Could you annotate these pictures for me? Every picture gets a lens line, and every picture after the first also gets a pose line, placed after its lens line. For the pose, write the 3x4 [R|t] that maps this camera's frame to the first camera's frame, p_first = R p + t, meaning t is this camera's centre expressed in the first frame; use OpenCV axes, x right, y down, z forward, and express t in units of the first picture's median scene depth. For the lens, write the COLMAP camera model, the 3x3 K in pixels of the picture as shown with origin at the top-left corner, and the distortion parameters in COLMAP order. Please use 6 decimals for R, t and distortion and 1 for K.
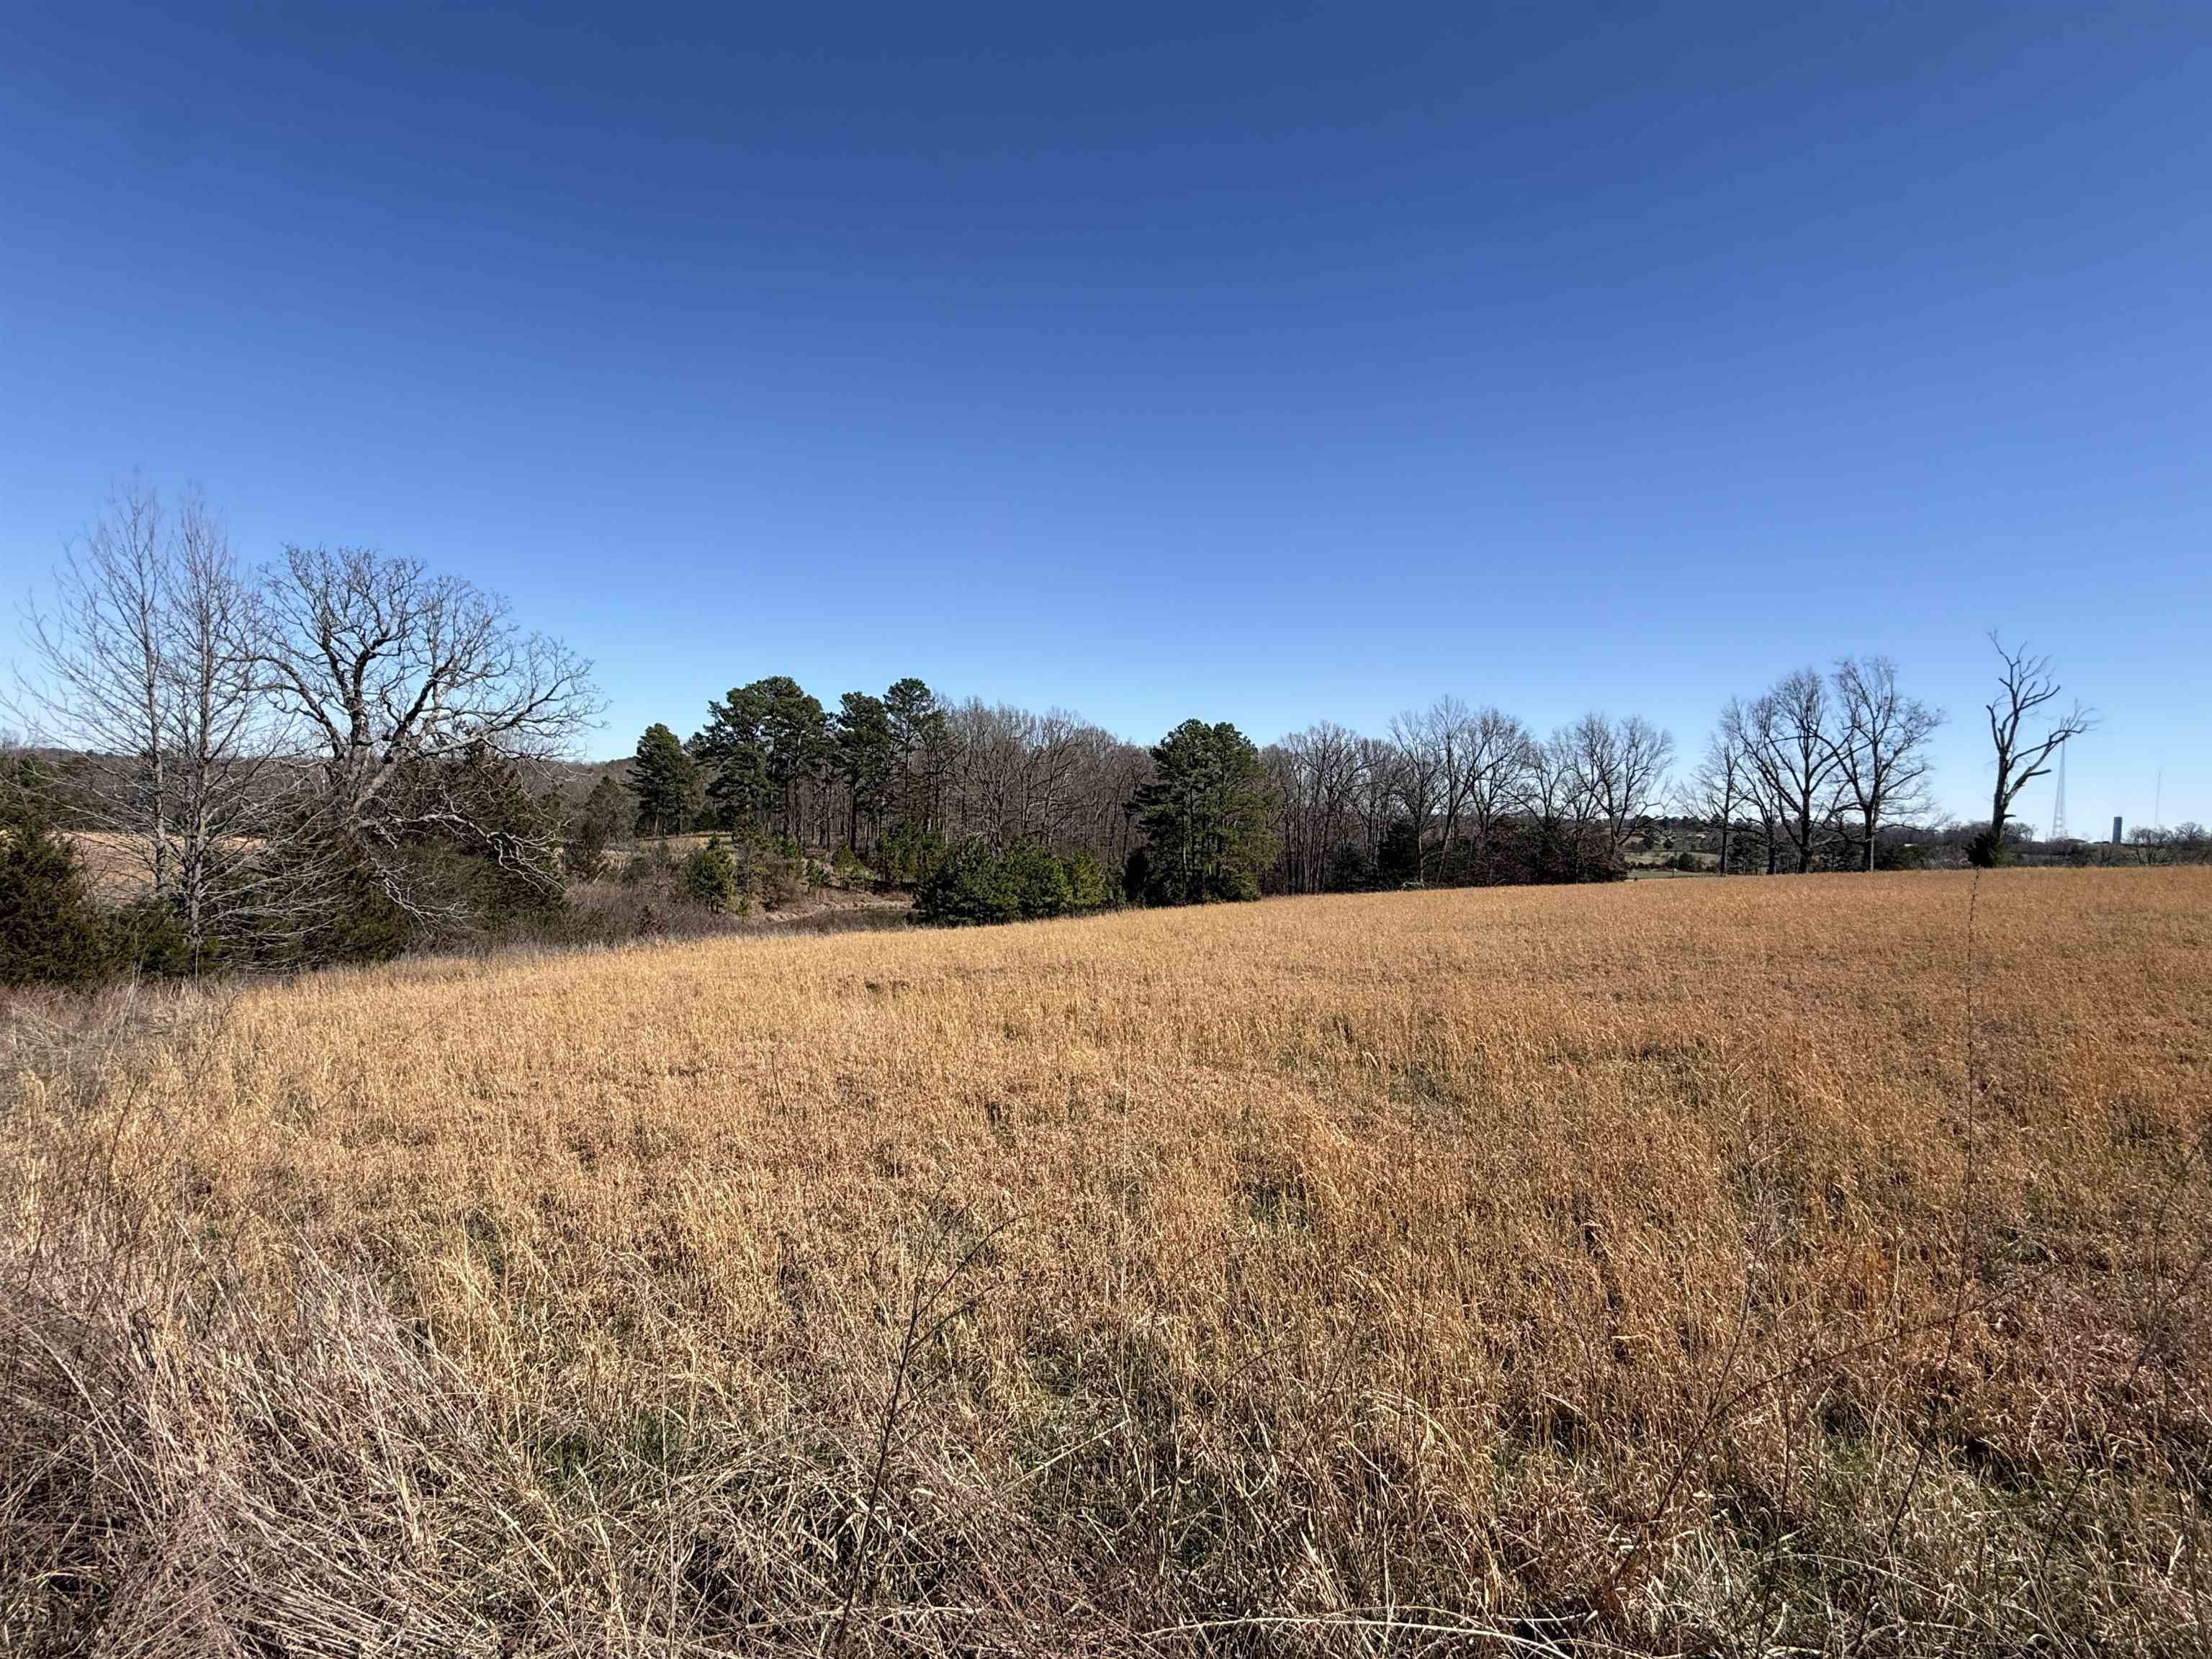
lens RADIAL K [[1012.2, 0, 1110.6], [0, 1012.2, 828.8], [0, 0, 1]] dist [0.001480, -0.000417]
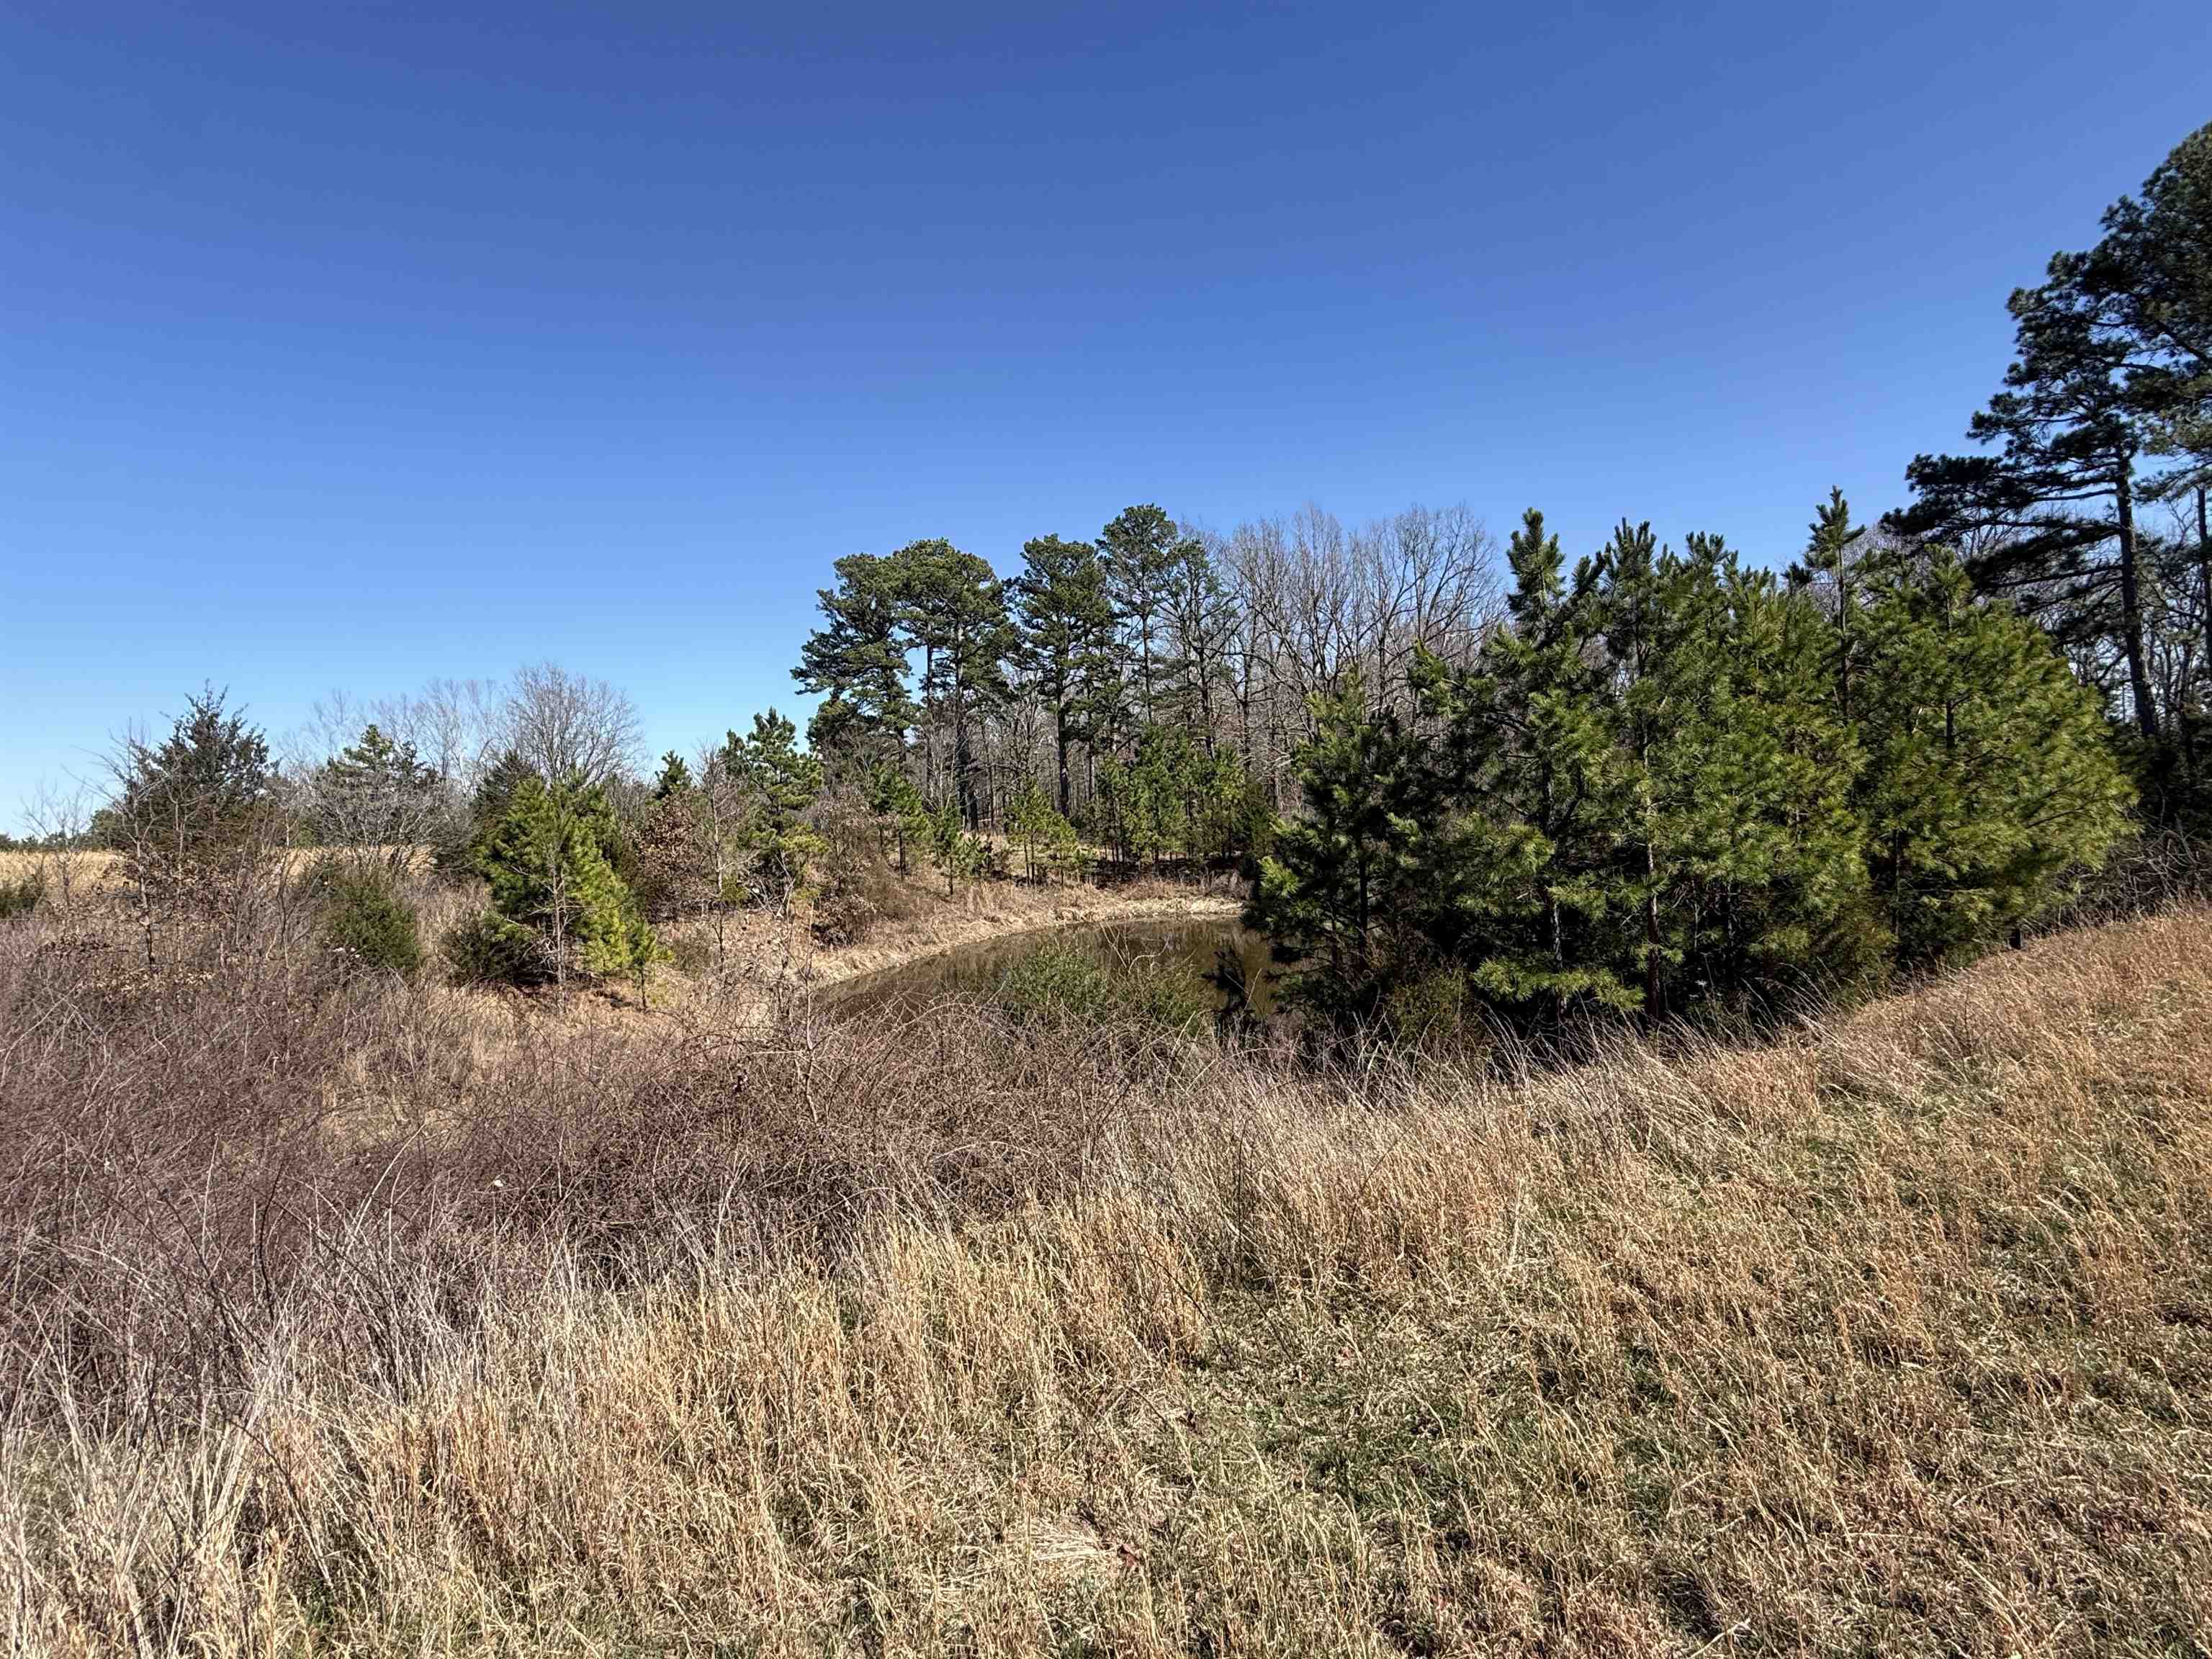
lens RADIAL K [[1012.2, 0, 1092.1], [0, 1012.2, 834.7], [0, 0, 1]] dist [0.001480, -0.000417]
pose [[0.962580, -0.084048, -0.257634, -0.117259], [0.087169, 0.996193, 0.000693, 0.039995], [0.256595, -0.023124, 0.966242, 0.557798]]
